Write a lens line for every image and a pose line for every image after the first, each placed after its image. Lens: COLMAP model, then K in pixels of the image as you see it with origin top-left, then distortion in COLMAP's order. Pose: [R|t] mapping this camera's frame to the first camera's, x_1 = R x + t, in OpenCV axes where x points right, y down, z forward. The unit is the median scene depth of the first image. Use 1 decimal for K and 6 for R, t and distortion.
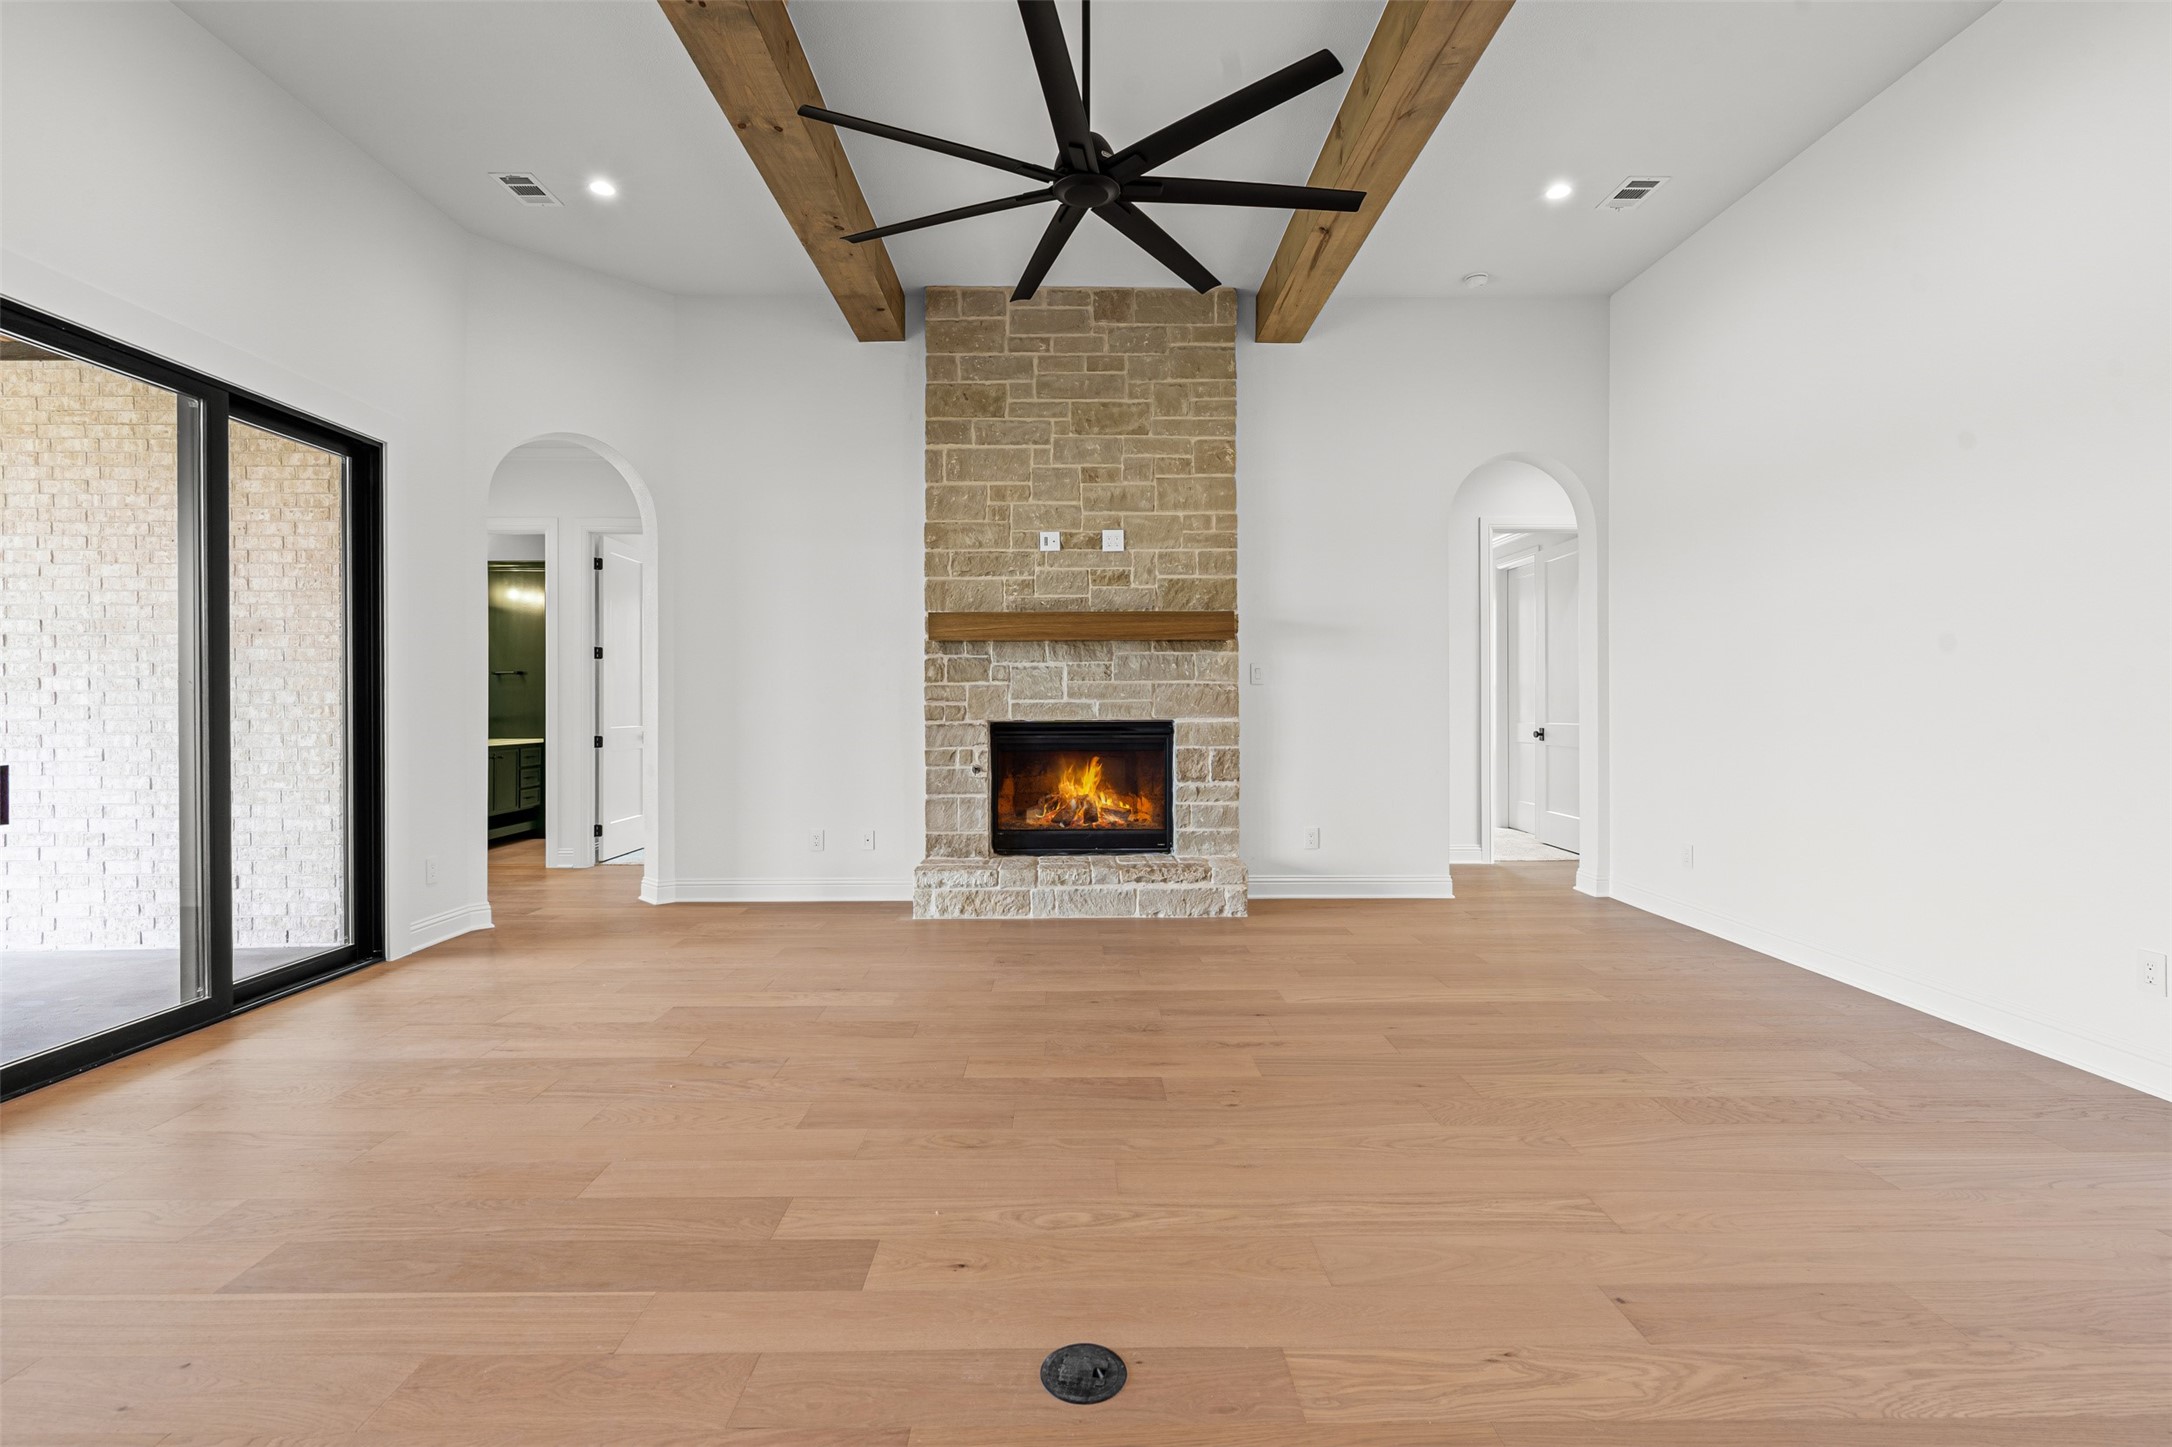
lens RADIAL K [[989.5, 0, 1085.9], [0, 989.5, 703.1], [0, 0, 1]] dist [-0.017200, 0.008905]
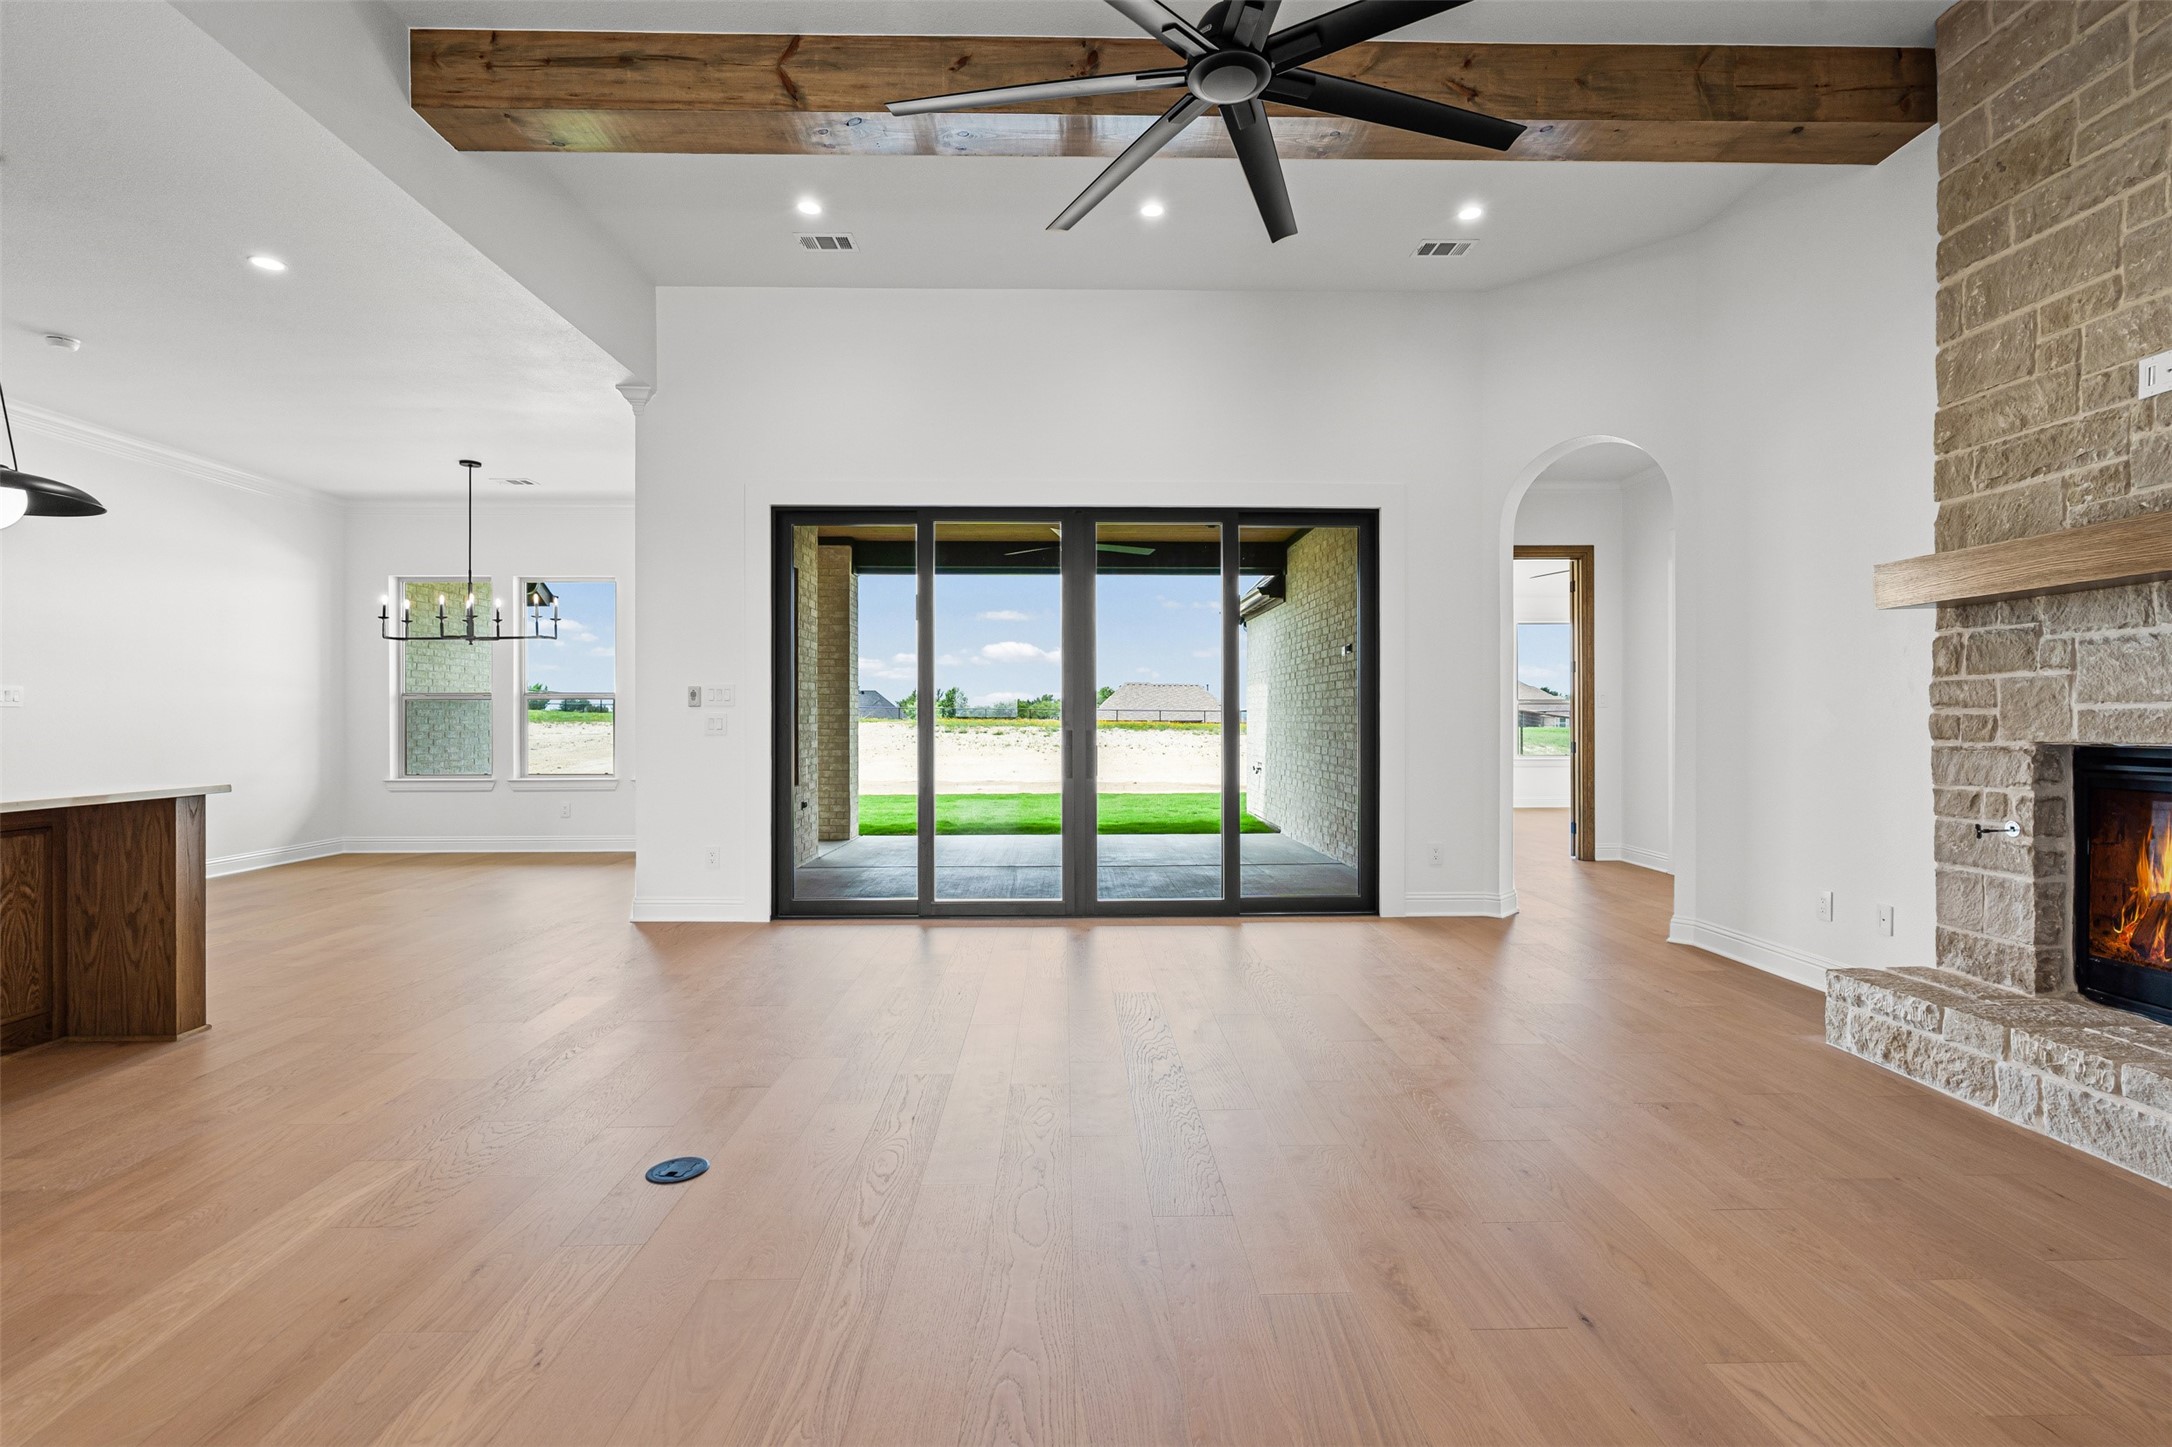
lens RADIAL K [[994.4, 0, 1087.9], [0, 994.4, 719.8], [0, 0, 1]] dist [-0.003055, 0.000675]
pose [[0.011168, 0.005287, -0.999924, 0.440113], [0.003858, 0.999978, 0.005331, 0.000277], [0.999930, -0.003917, 0.011147, 0.472465]]
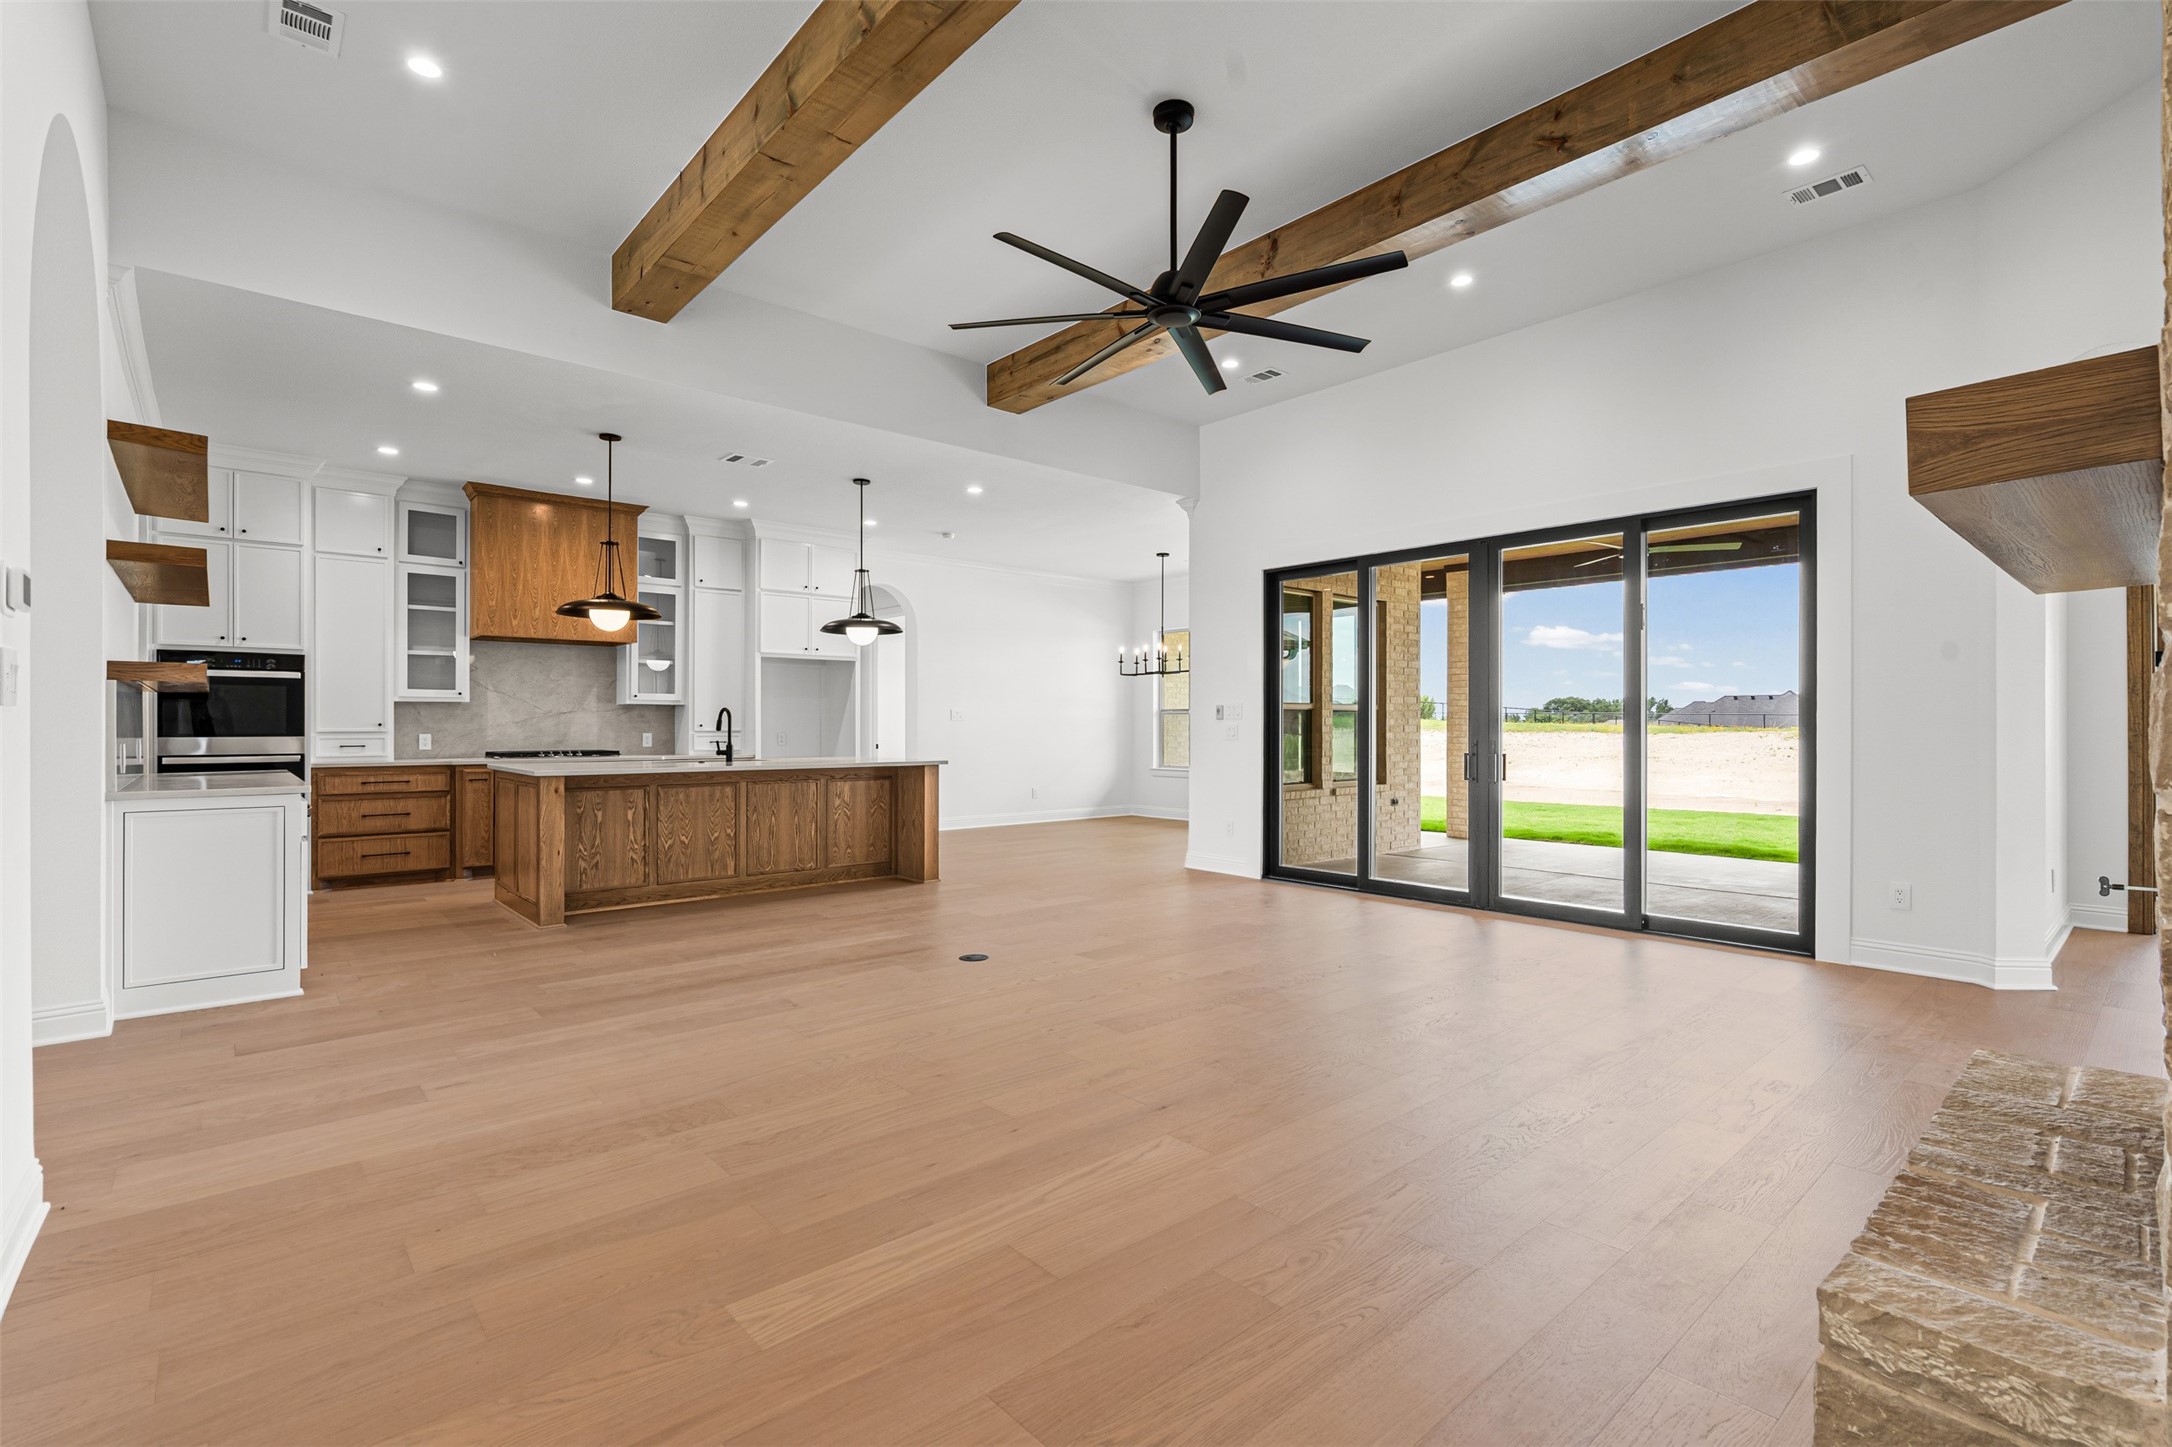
lens RADIAL K [[988.2, 0, 1081.2], [0, 988.2, 721.8], [0, 0, 1]] dist [-0.002658, 0.001067]
pose [[-0.762872, -0.000144, -0.646549, 0.486024], [0.003016, 0.999988, -0.003782, -0.001070], [0.646542, -0.004835, -0.762863, 1.015364]]
